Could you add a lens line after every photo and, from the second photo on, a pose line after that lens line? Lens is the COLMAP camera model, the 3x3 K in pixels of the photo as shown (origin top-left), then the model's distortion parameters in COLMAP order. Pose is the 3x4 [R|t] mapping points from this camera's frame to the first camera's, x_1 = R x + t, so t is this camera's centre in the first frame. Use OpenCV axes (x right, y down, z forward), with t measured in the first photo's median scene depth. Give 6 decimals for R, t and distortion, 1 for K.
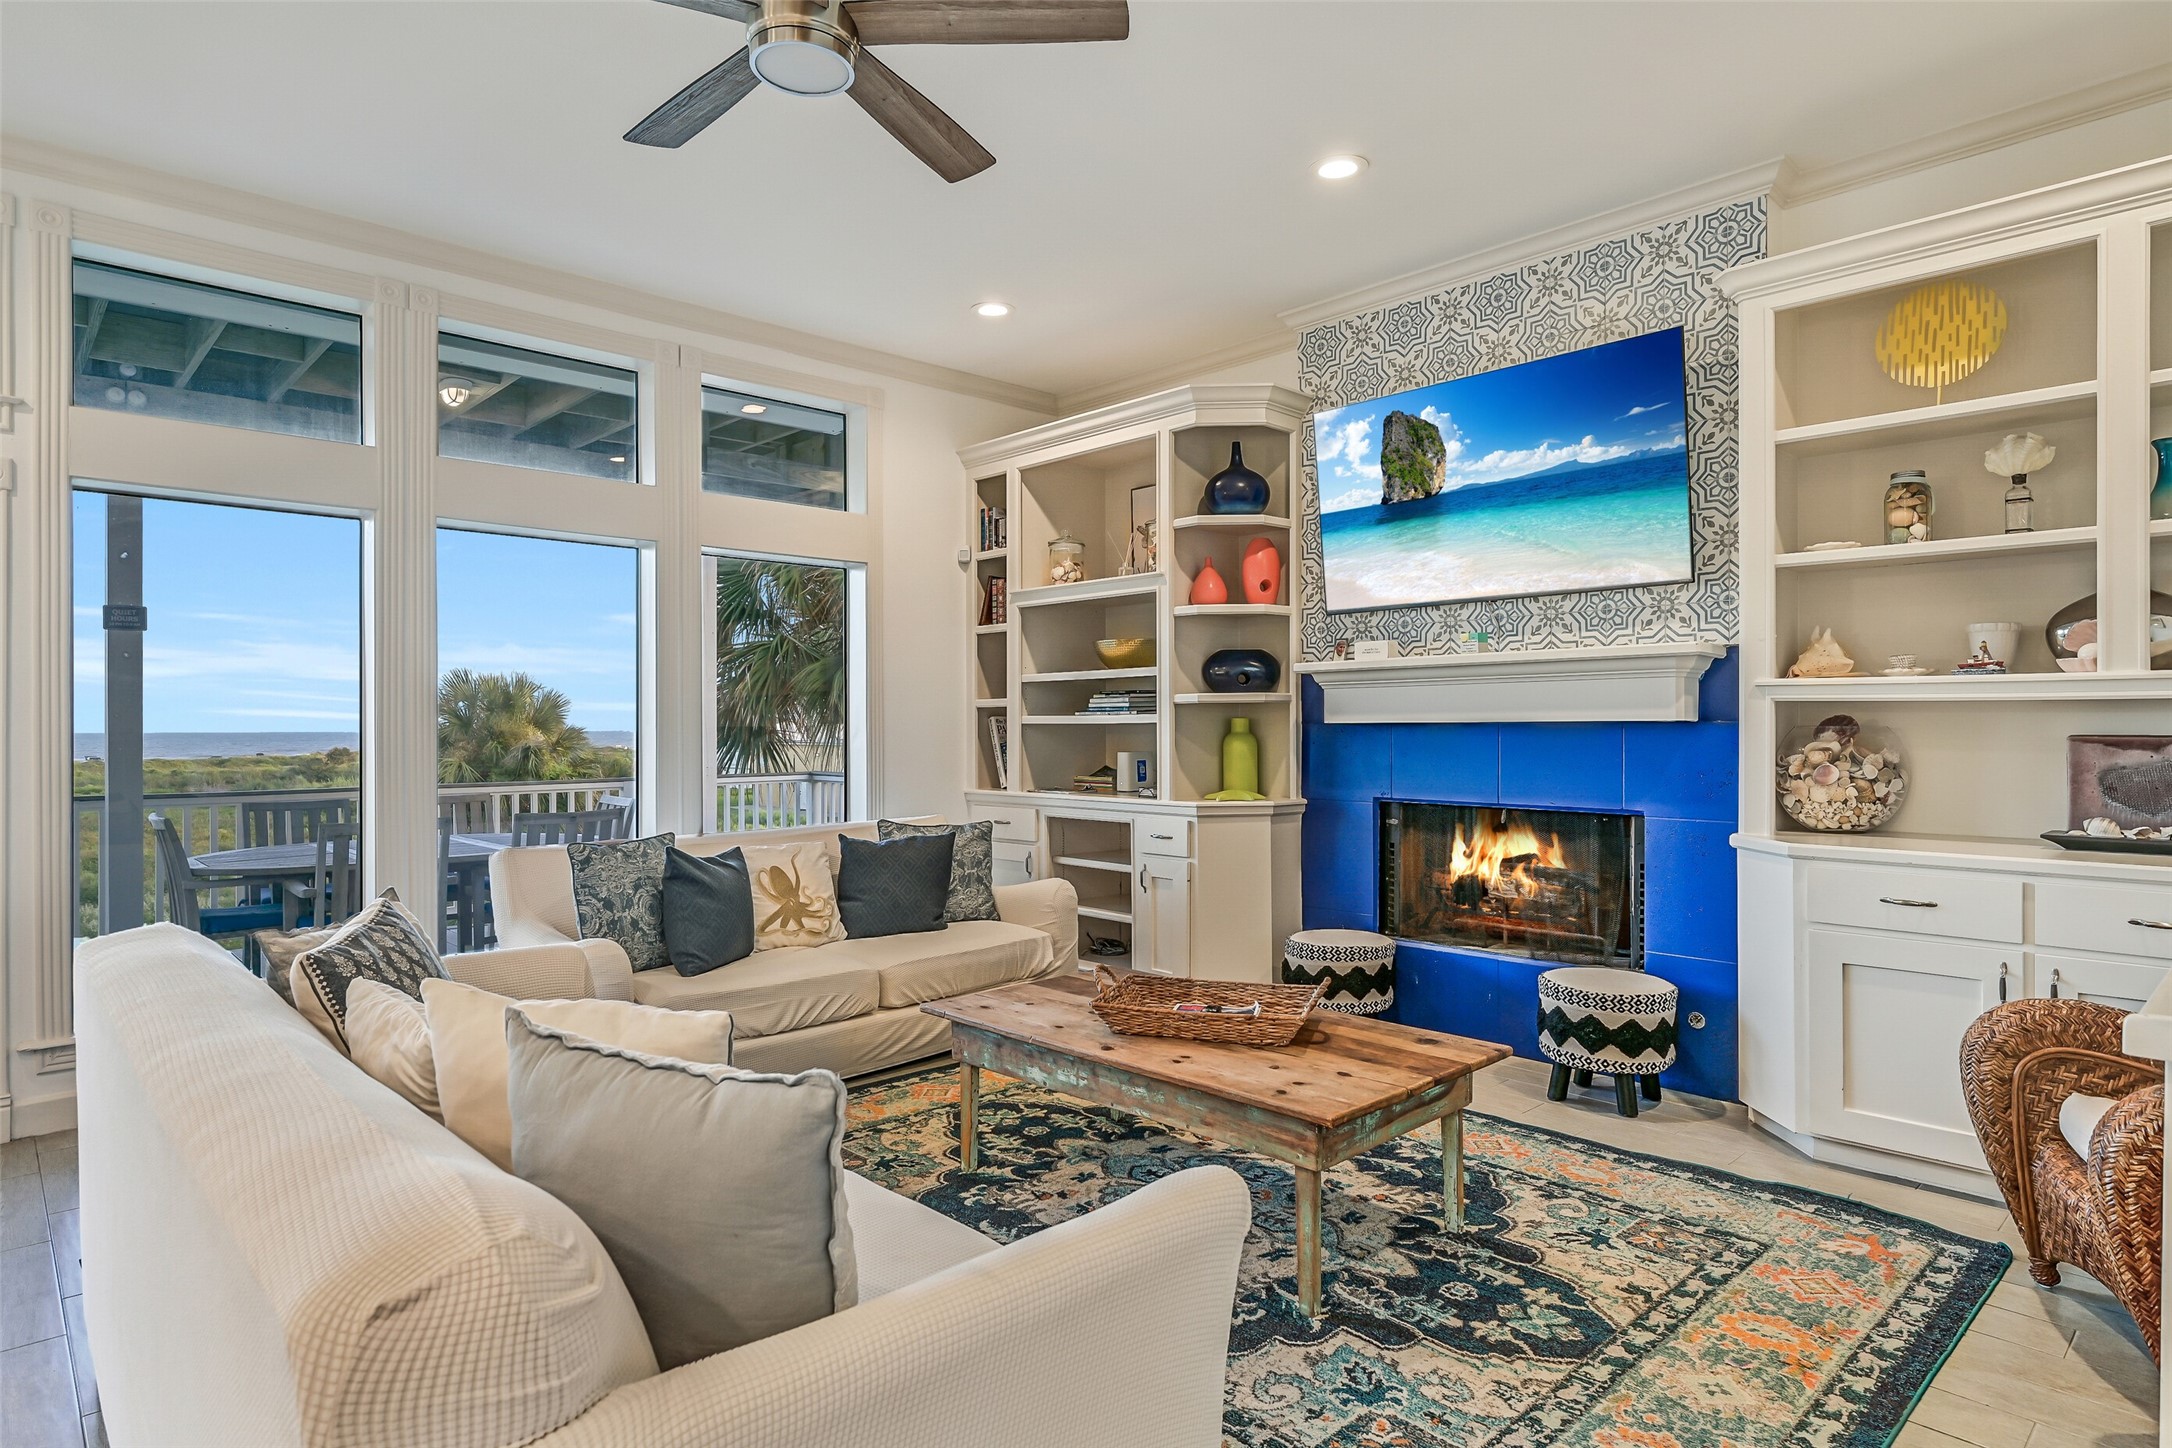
lens RADIAL K [[1178.1, 0, 1102.8], [0, 1178.1, 723.9], [0, 0, 1]] dist [0.001162, 0.000369]
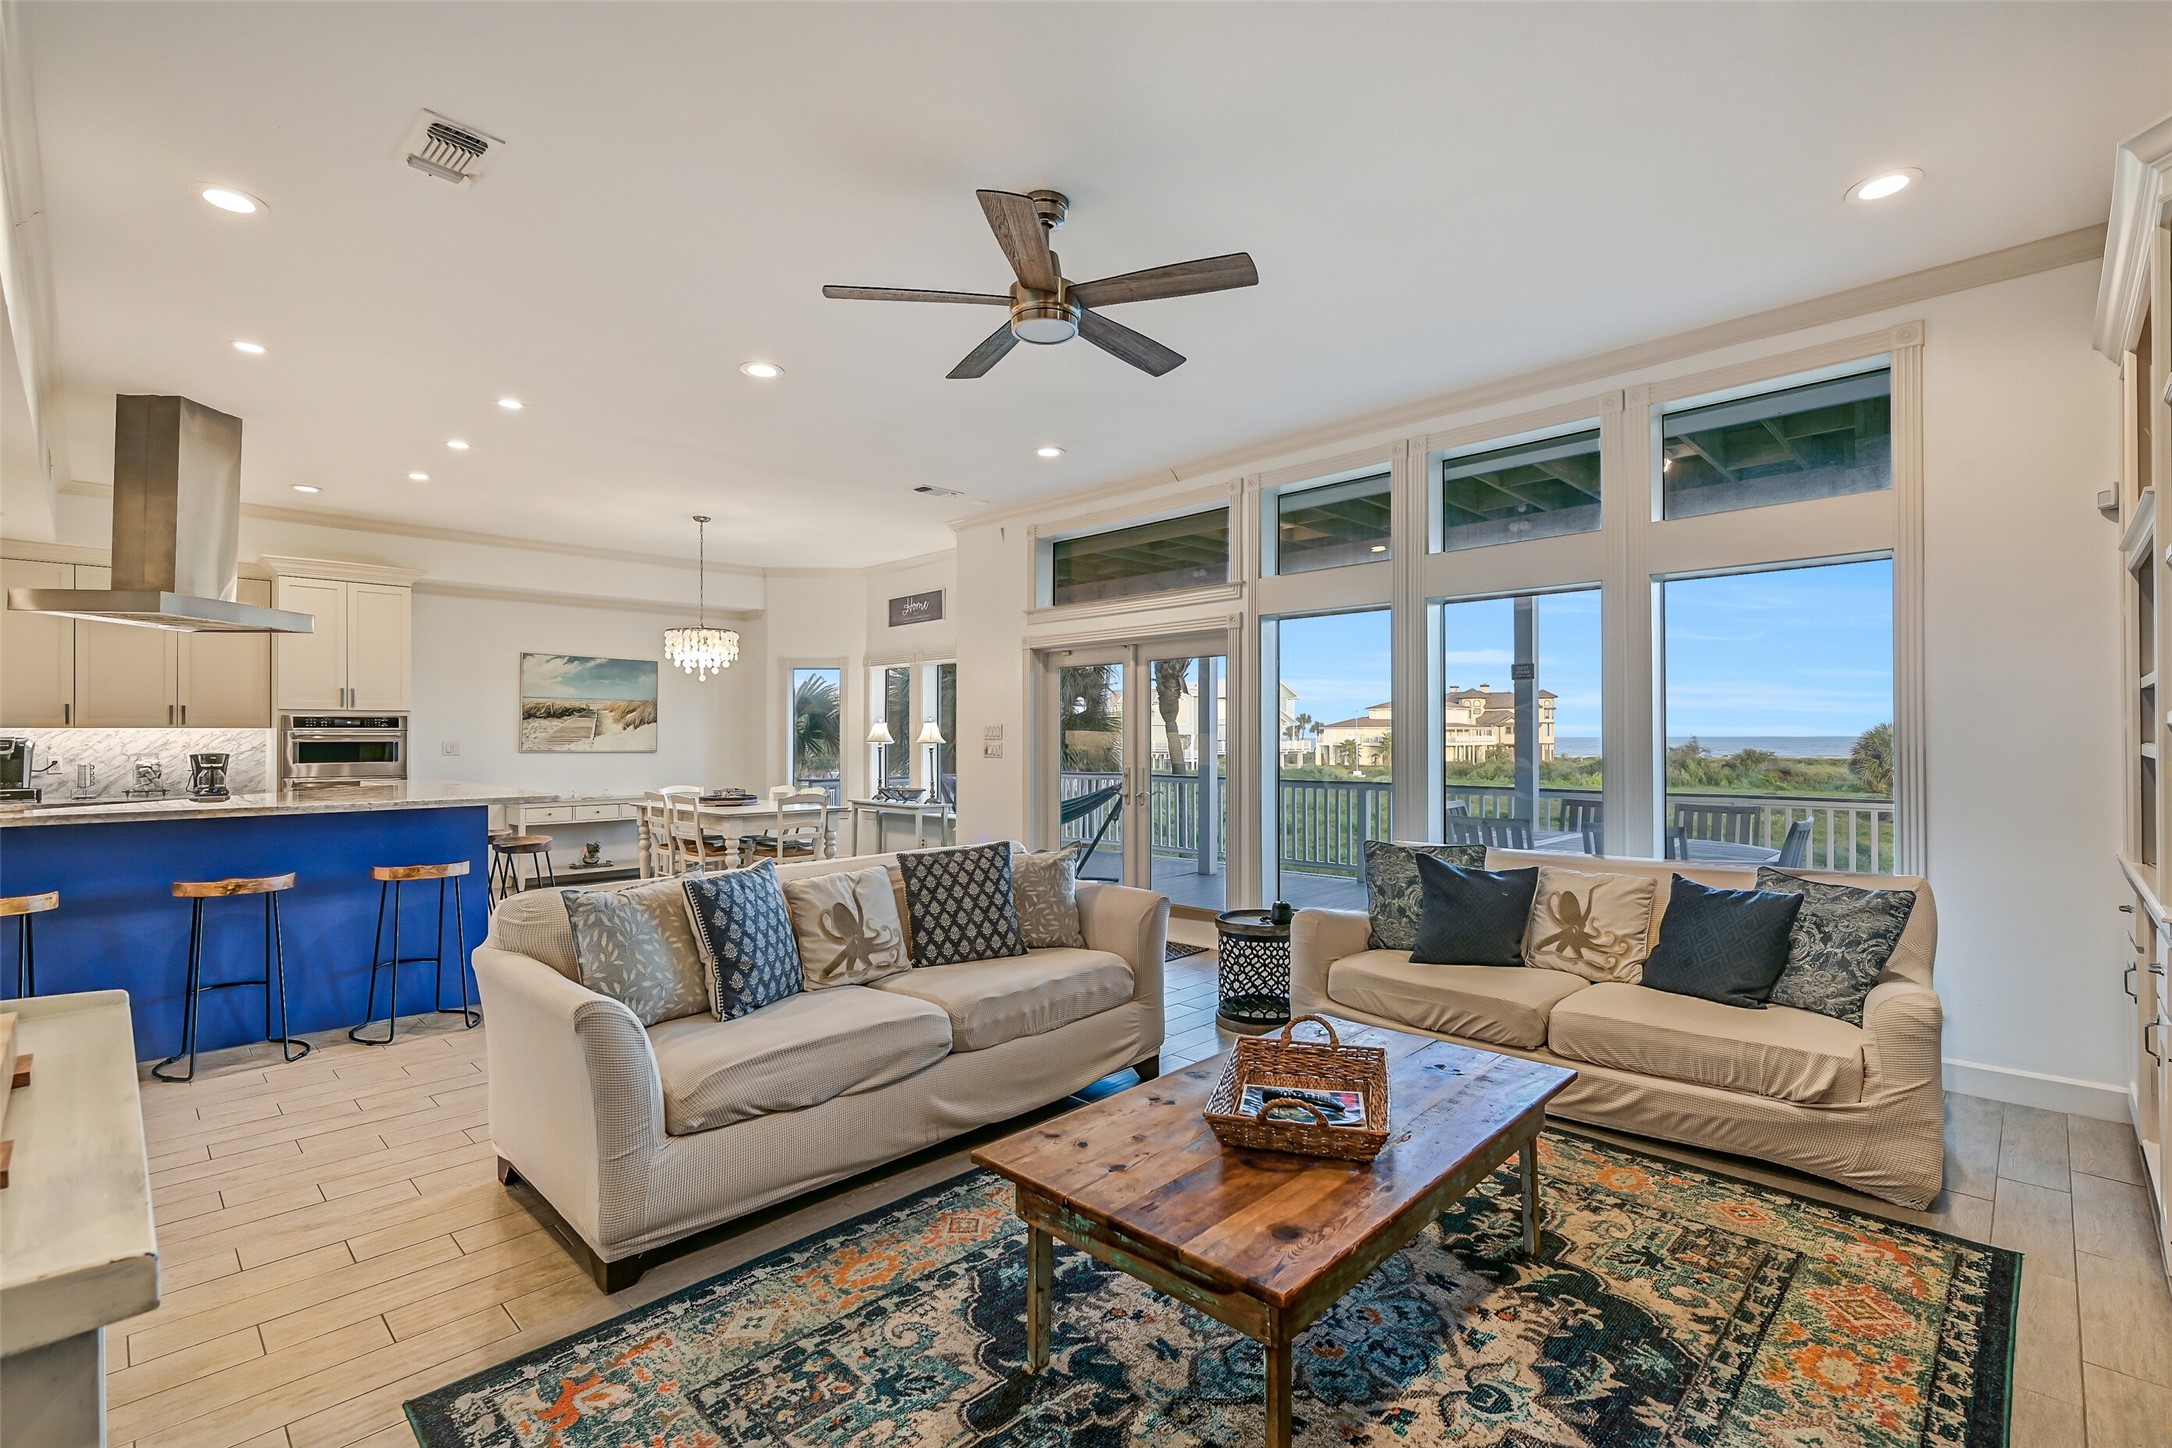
lens RADIAL K [[978.3, 0, 1106.7], [0, 978.3, 727.9], [0, 0, 1]] dist [-0.002926, -0.000800]
pose [[0.040184, -0.004974, -0.999180, 0.615858], [0.003524, 0.999982, -0.004836, -0.020649], [0.999186, -0.003327, 0.040201, 0.628093]]
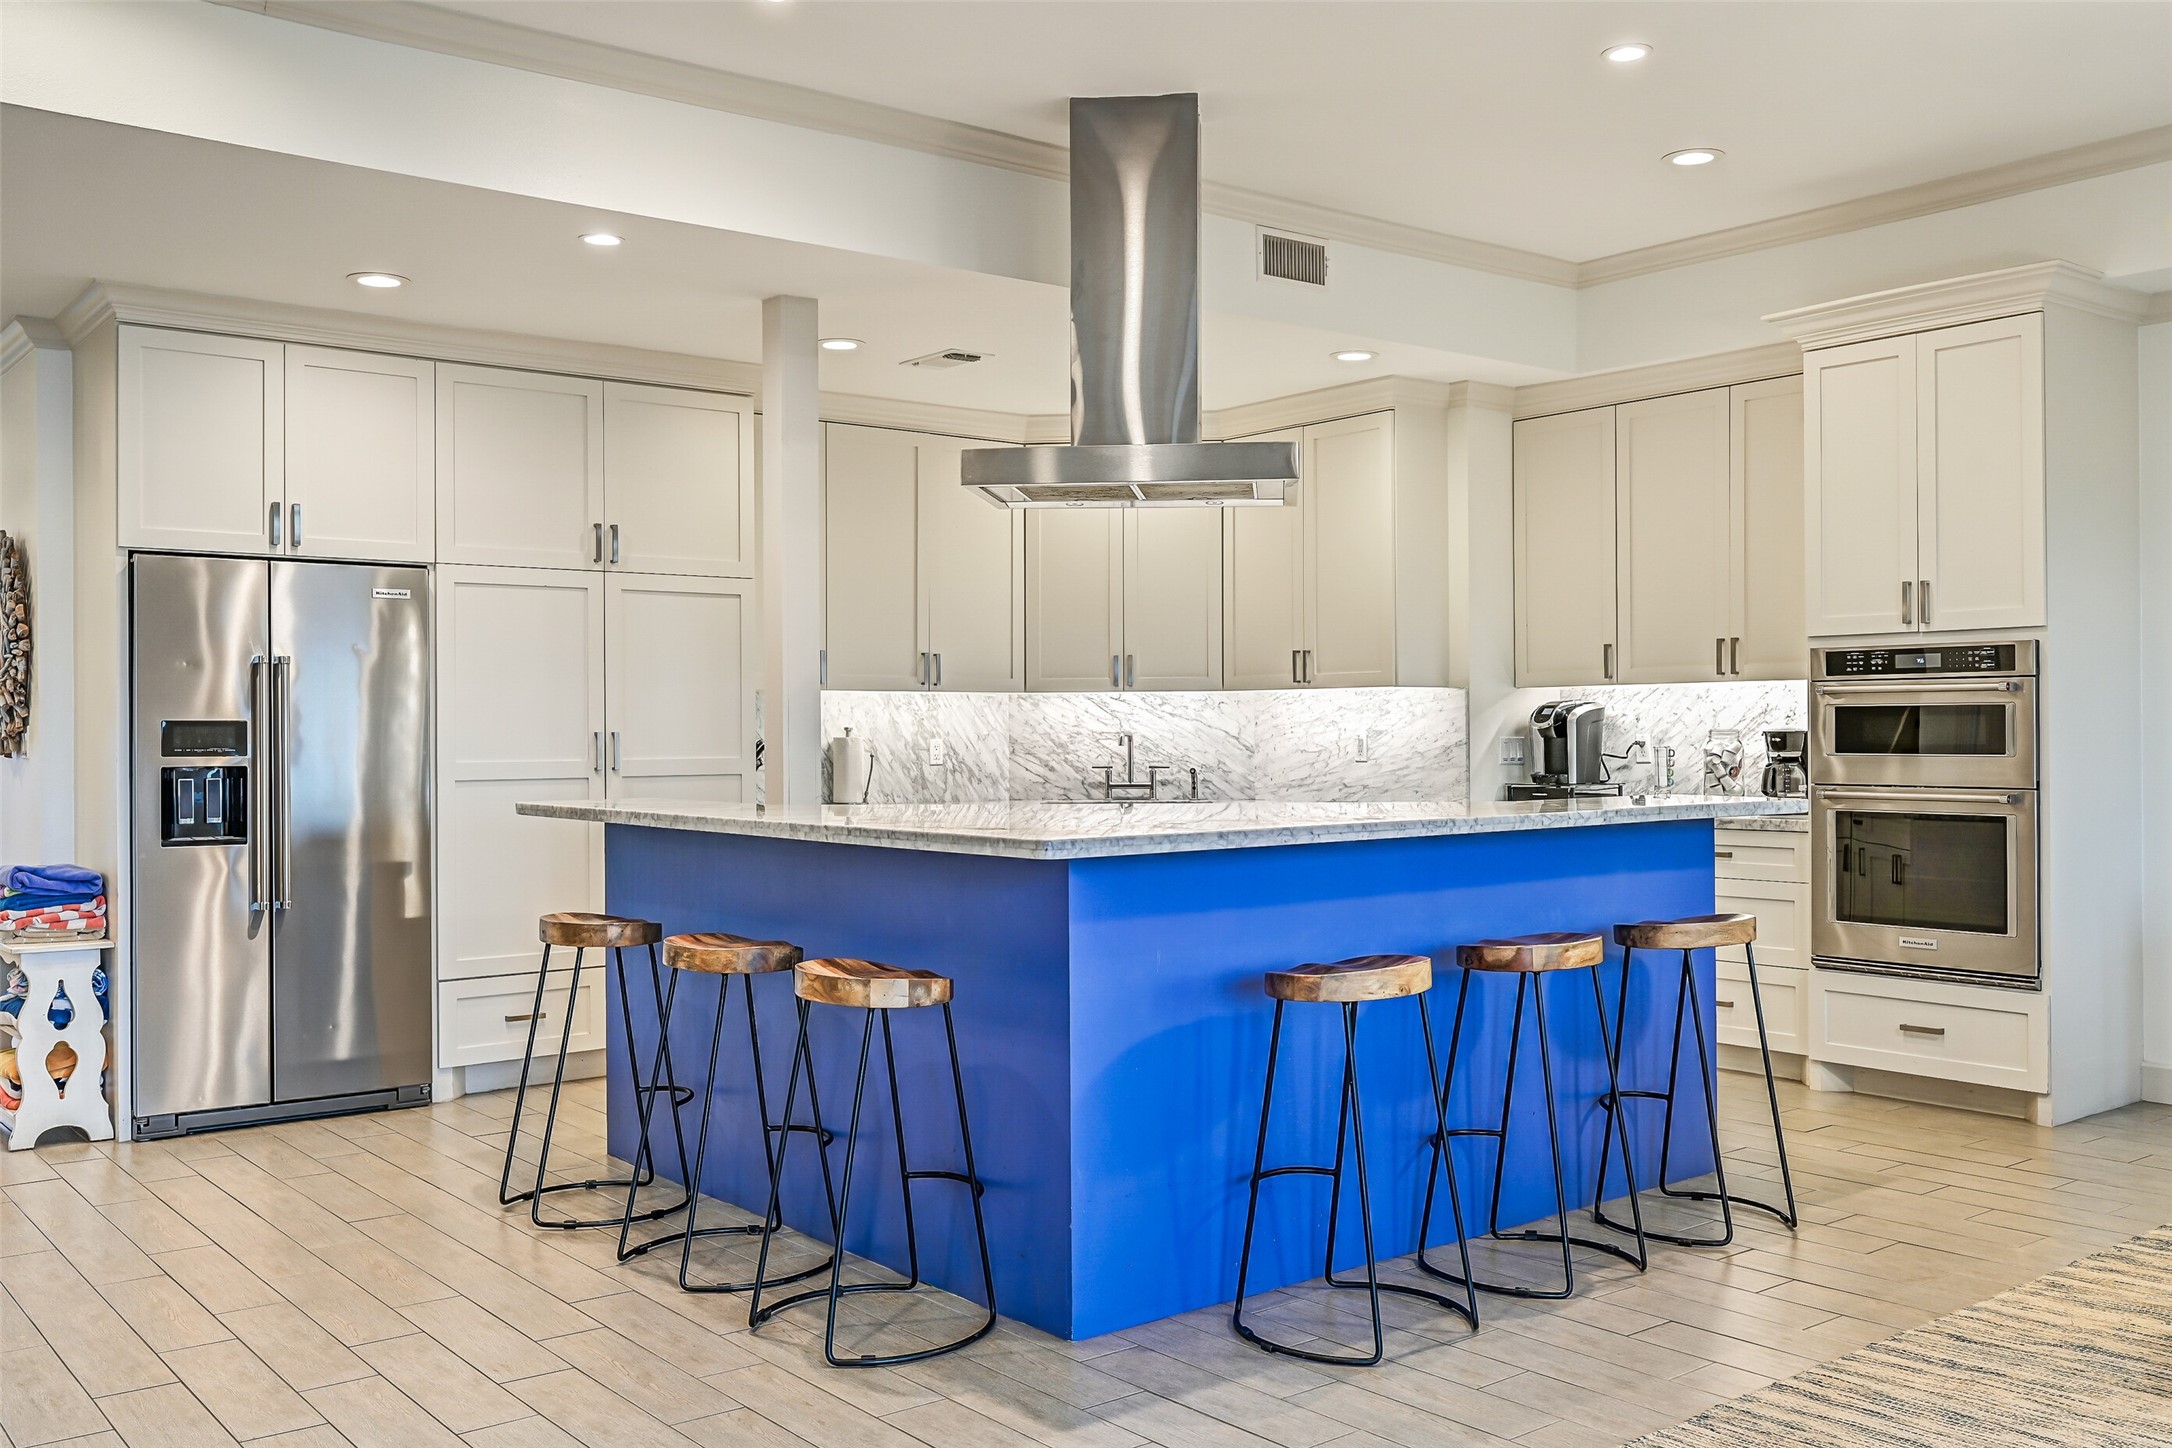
lens RADIAL K [[1901.1, 0, 1093.5], [0, 1901.1, 727.4], [0, 0, 1]] dist [-0.012023, -0.013261]
pose [[-0.995009, 0.009894, 0.099289, -0.728881], [0.009819, 0.999951, -0.001248, 0.002950], [-0.099296, -0.000267, -0.995058, 0.849175]]
